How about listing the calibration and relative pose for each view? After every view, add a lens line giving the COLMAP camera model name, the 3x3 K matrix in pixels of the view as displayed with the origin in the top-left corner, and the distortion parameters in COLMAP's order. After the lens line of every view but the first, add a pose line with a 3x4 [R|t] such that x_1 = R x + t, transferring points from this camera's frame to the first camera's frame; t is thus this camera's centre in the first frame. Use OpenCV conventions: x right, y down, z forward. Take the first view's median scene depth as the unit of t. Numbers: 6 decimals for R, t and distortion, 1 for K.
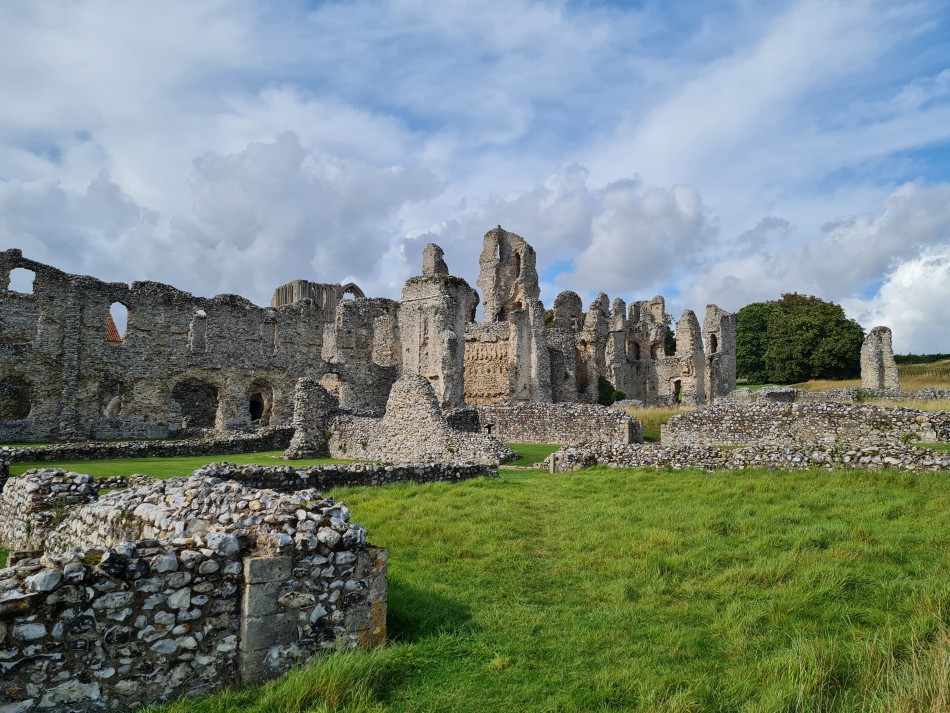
lens RADIAL K [[779.2, 0, 462.6], [0, 779.2, 359.3], [0, 0, 1]] dist [0.046981, -0.037803]
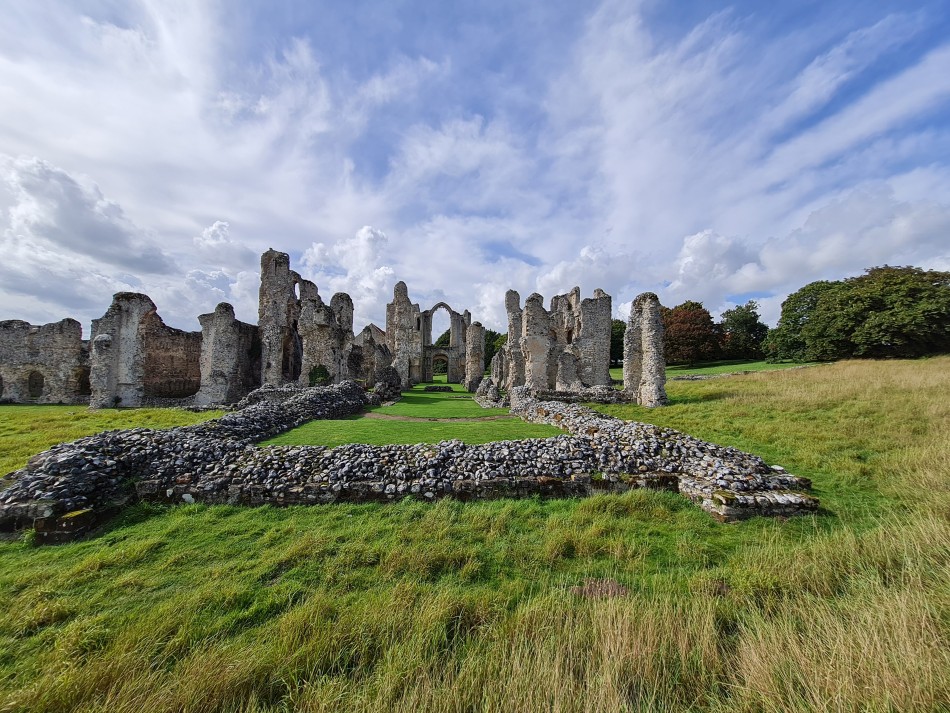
lens RADIAL K [[372.5, 0, 476.4], [0, 372.5, 362.1], [0, 0, 1]] dist [-0.000422, -0.000069]
pose [[0.772934, 0.001530, -0.634485, 0.508851], [0.027912, 0.998947, 0.036412, 0.003089], [0.633873, -0.045854, 0.772077, 0.529046]]
